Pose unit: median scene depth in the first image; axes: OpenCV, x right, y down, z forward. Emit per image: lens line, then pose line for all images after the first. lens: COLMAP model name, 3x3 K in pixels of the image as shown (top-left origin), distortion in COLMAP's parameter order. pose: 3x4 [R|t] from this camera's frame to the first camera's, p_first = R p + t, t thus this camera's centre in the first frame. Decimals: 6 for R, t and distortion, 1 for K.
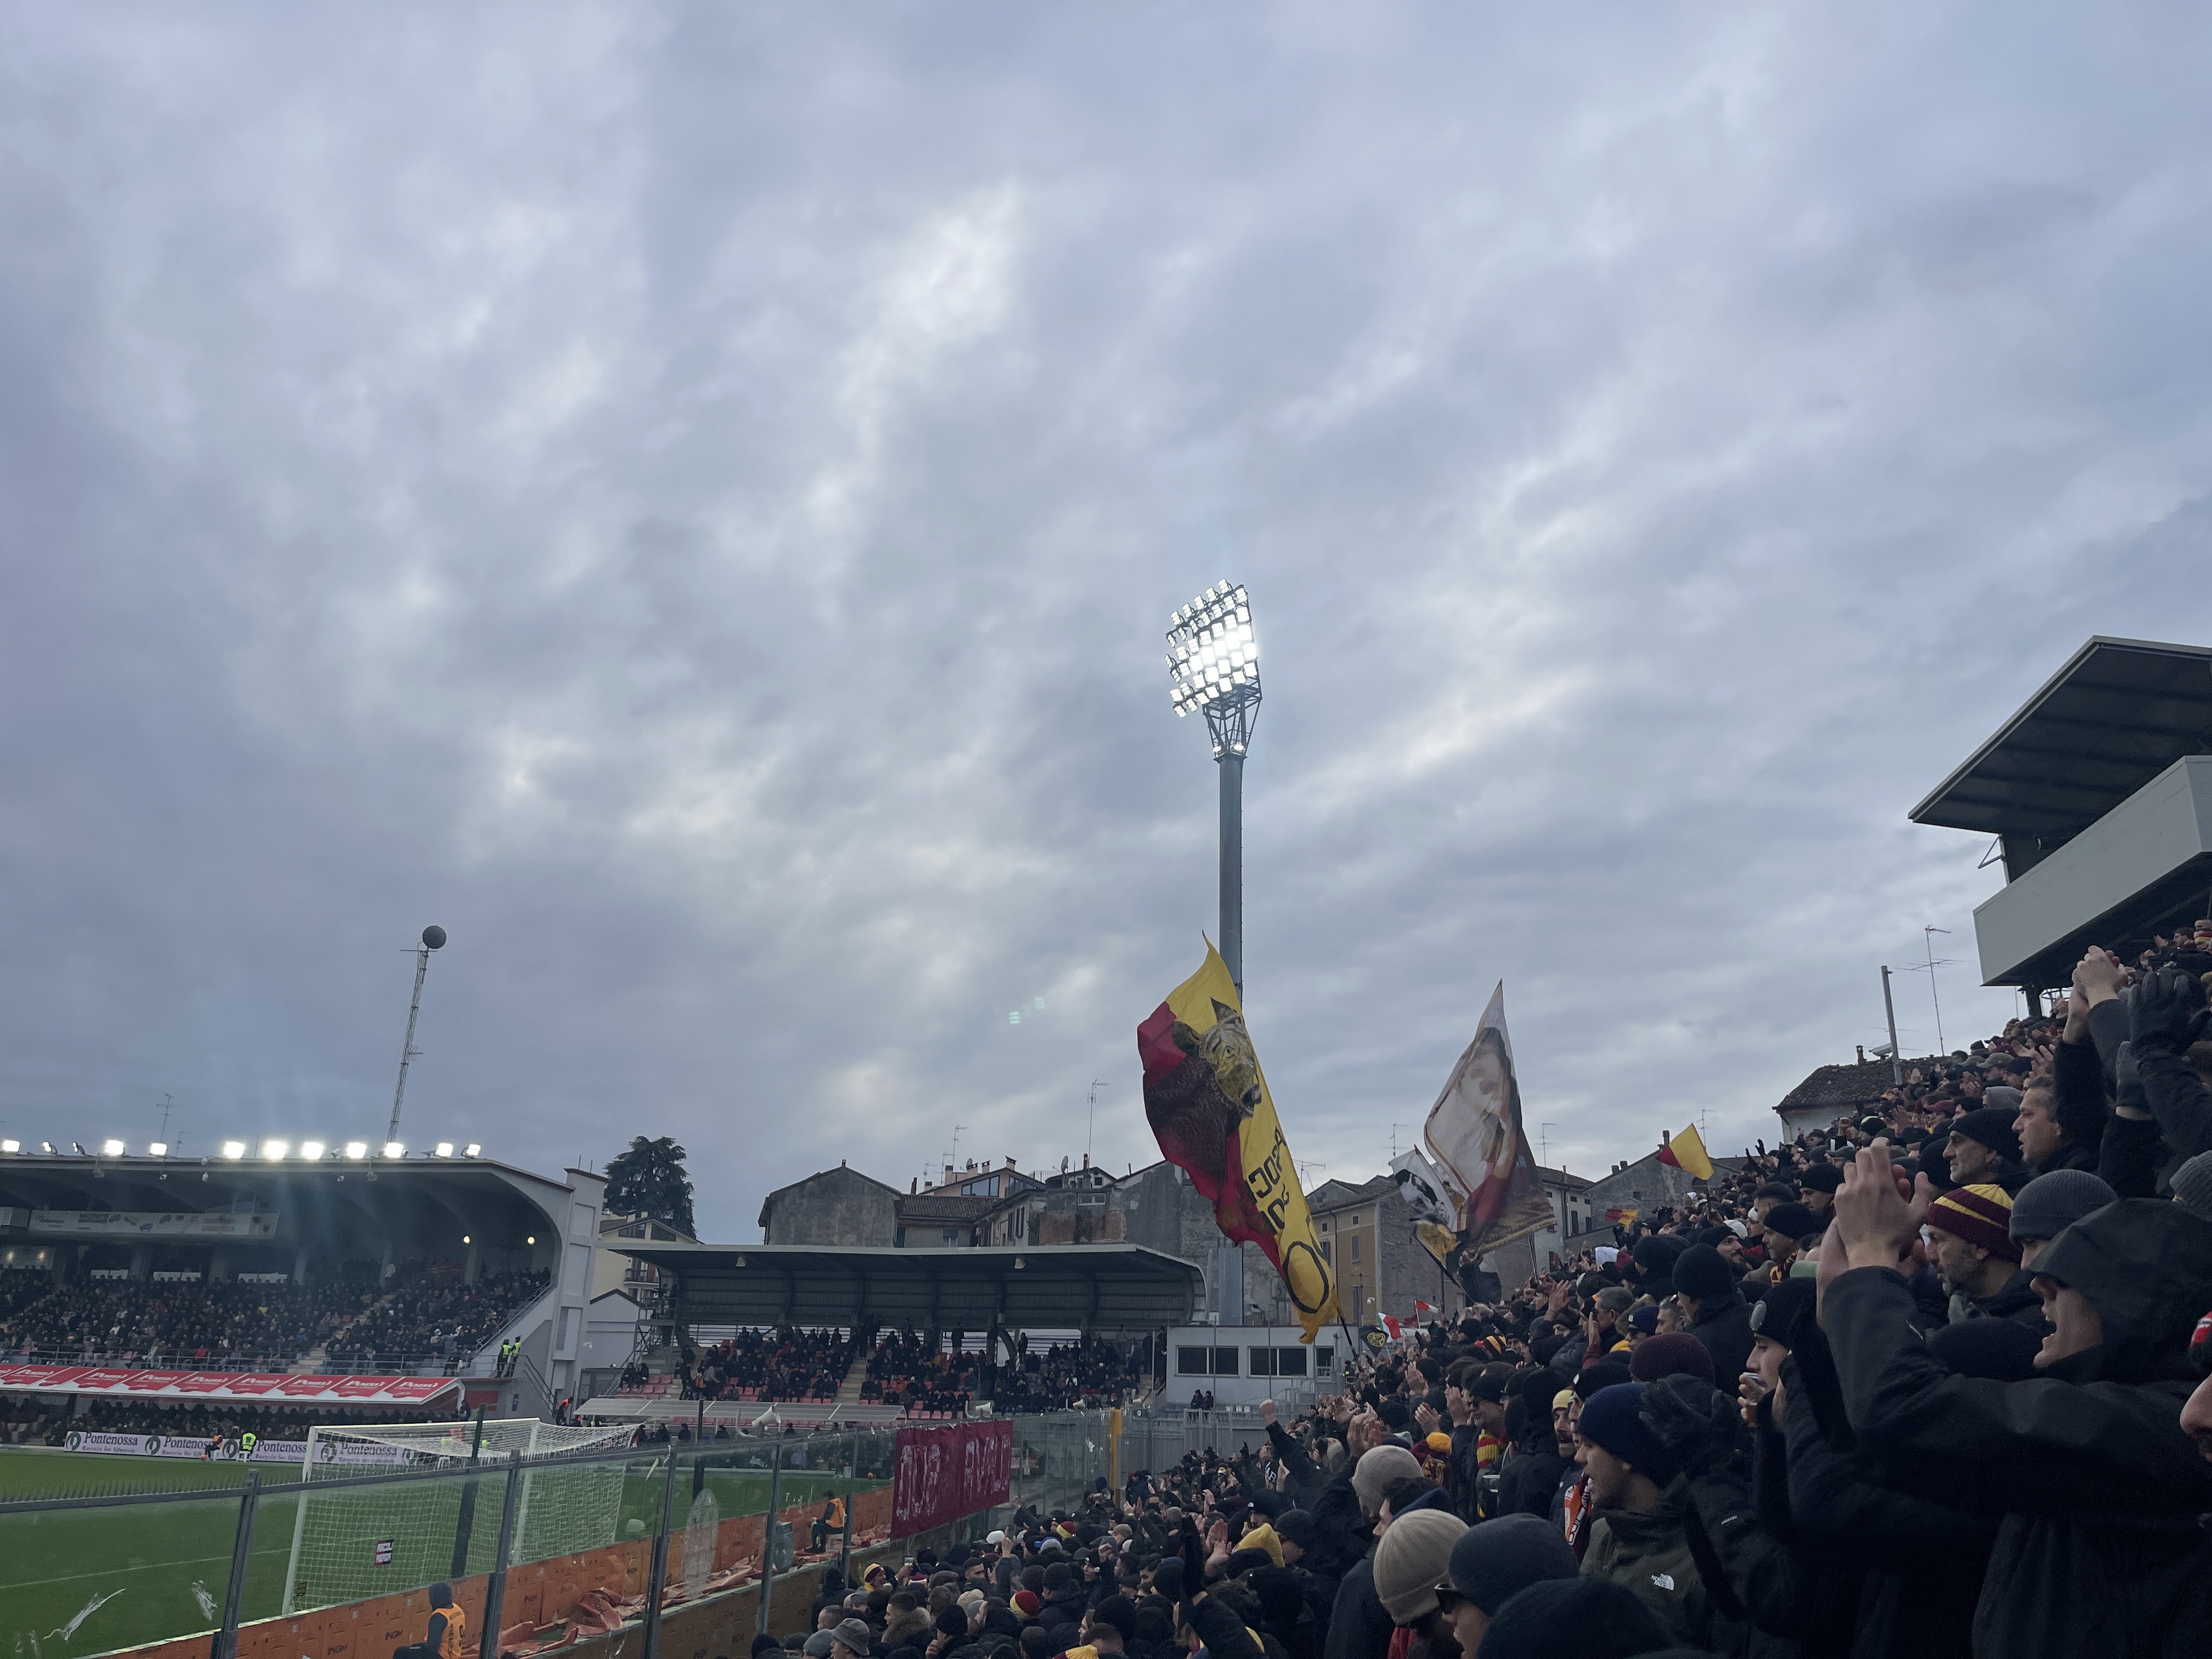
lens RADIAL K [[1689.6, 0, 1119.2], [0, 1689.6, 819.5], [0, 0, 1]] dist [0.107246, -0.139885]
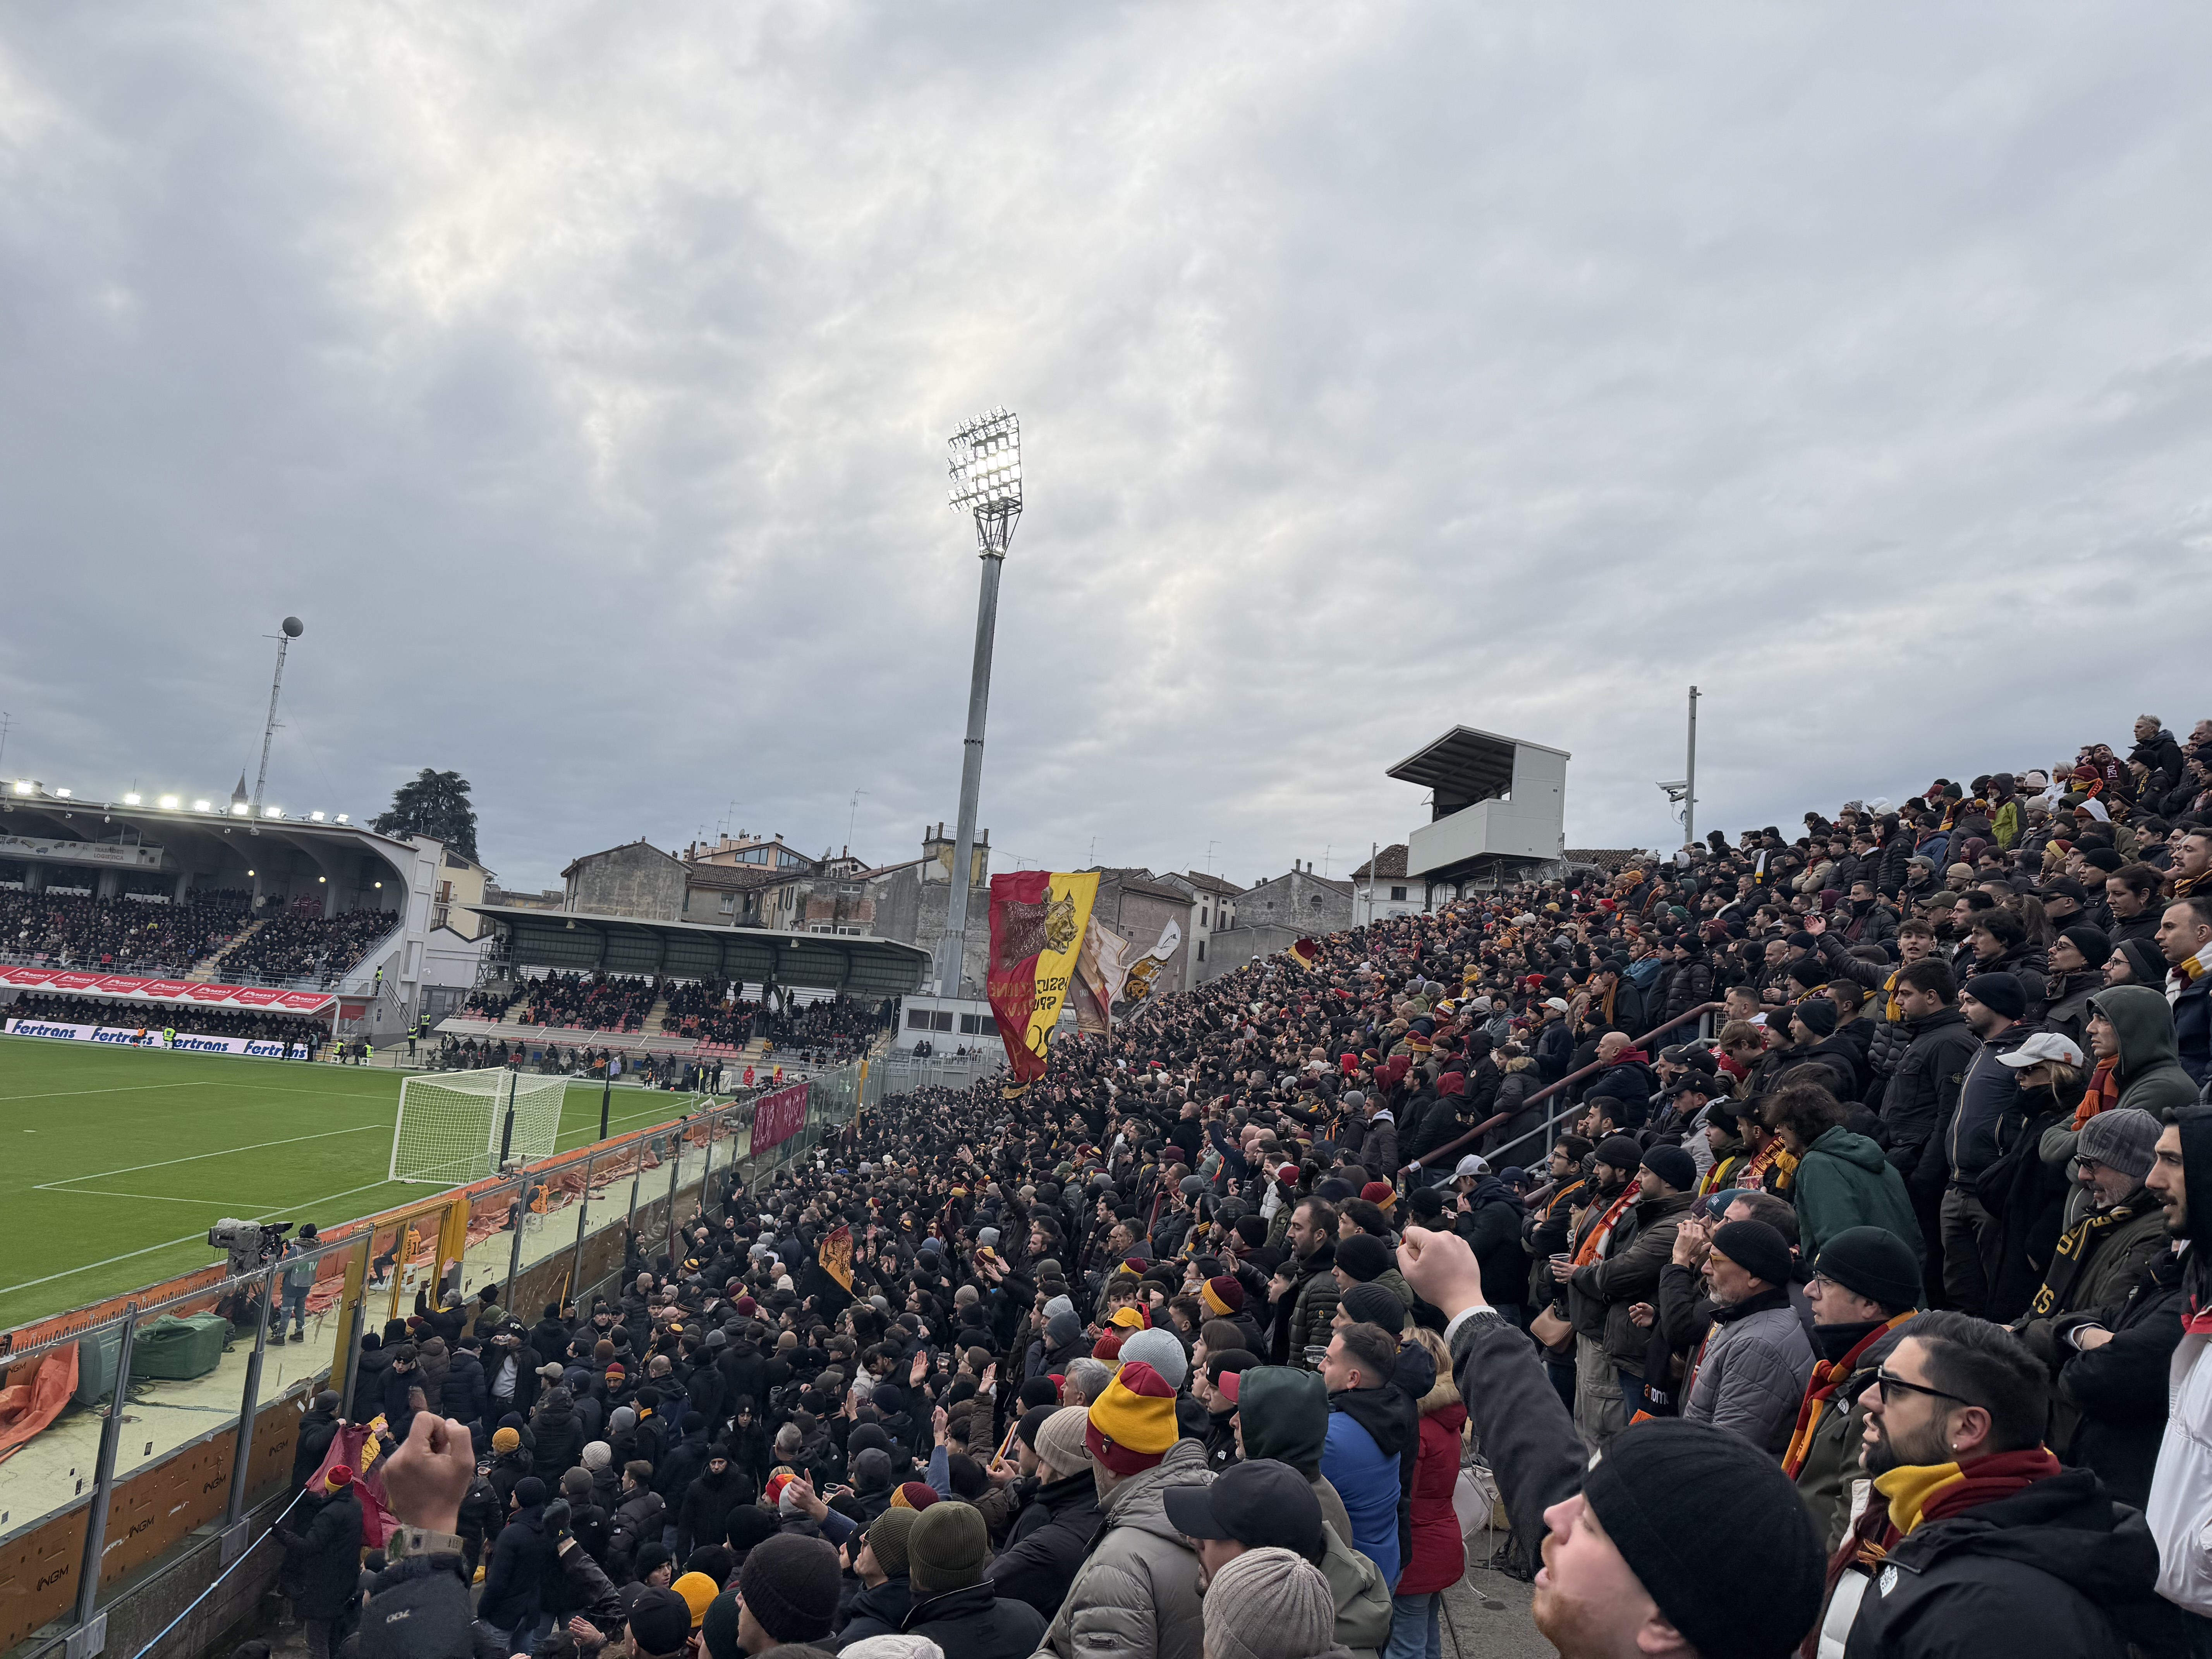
lens RADIAL K [[1575.9, 0, 1097.7], [0, 1575.9, 828.4], [0, 0, 1]] dist [0.199023, -0.302279]
pose [[0.985164, 0.083129, 0.150140, -0.016085], [-0.113019, 0.972618, 0.203077, -0.089919], [-0.129148, -0.217033, 0.967583, -0.181357]]
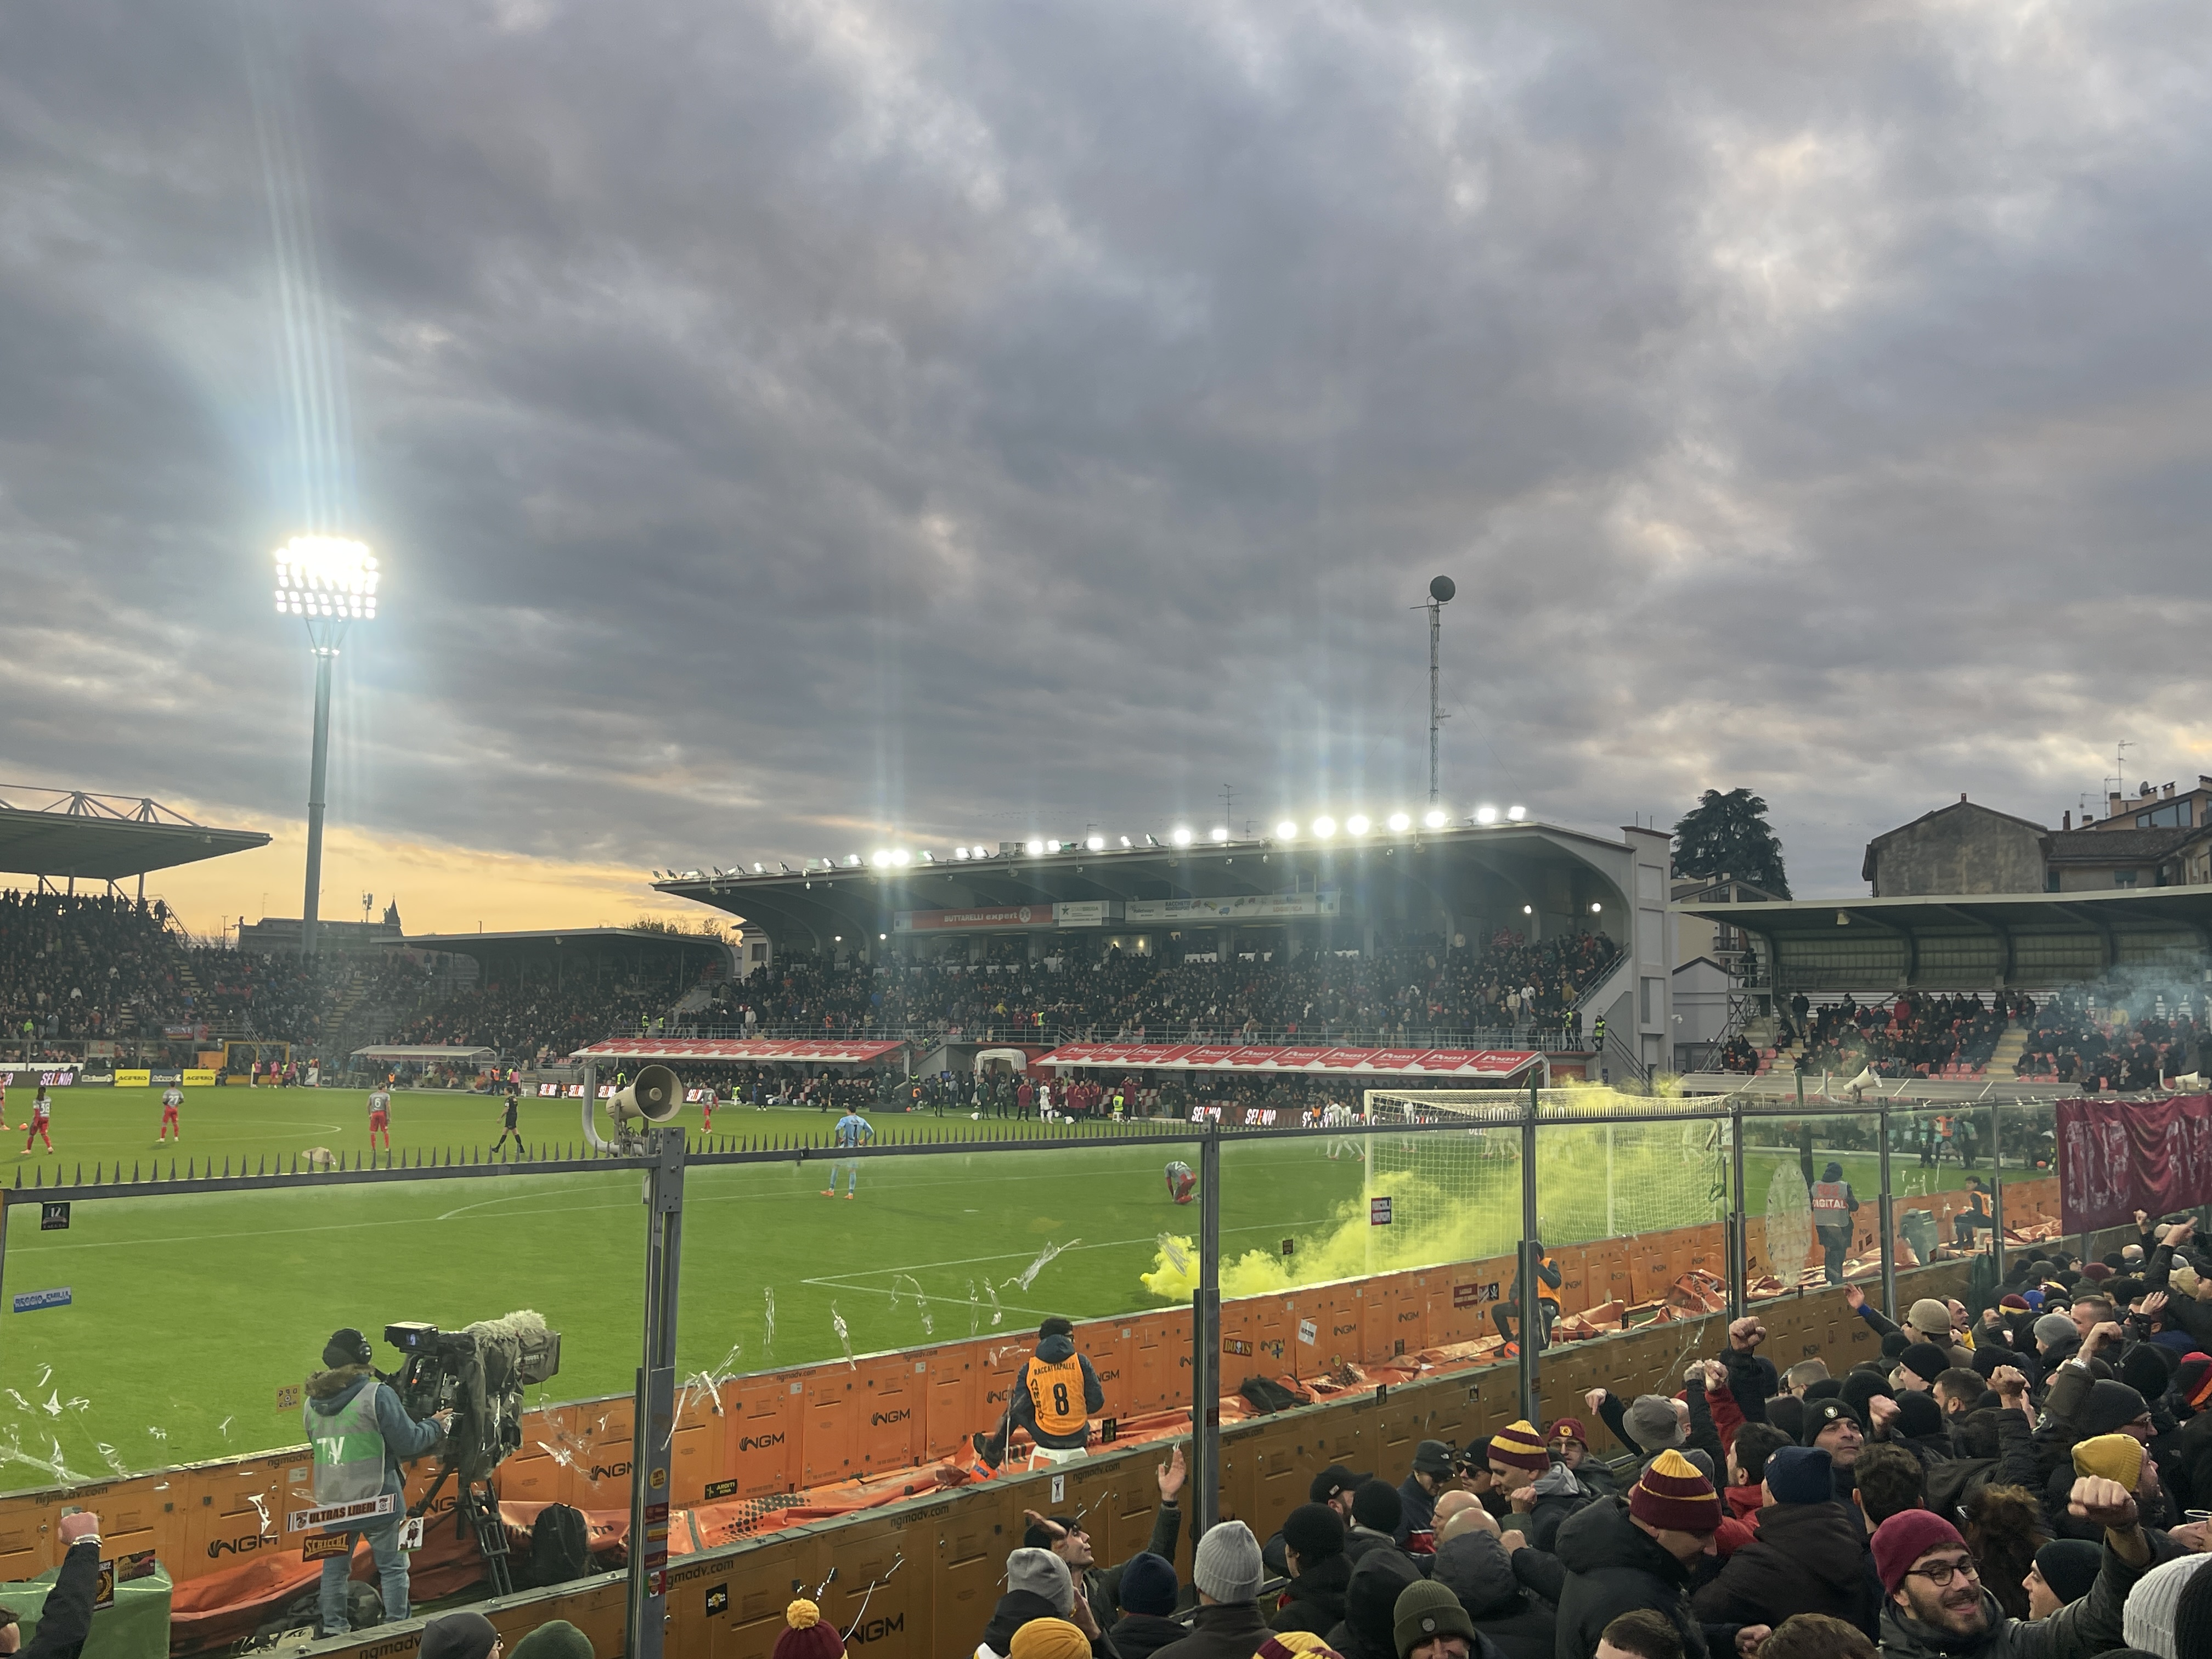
lens RADIAL K [[1962.5, 0, 1115.1], [0, 1962.5, 821.8], [0, 0, 1]] dist [0.112400, -0.182631]
pose [[0.841553, -0.076787, -0.534688, 0.001802], [0.179625, 0.973295, 0.142940, 0.009185], [0.509434, -0.216335, 0.832872, 0.019496]]
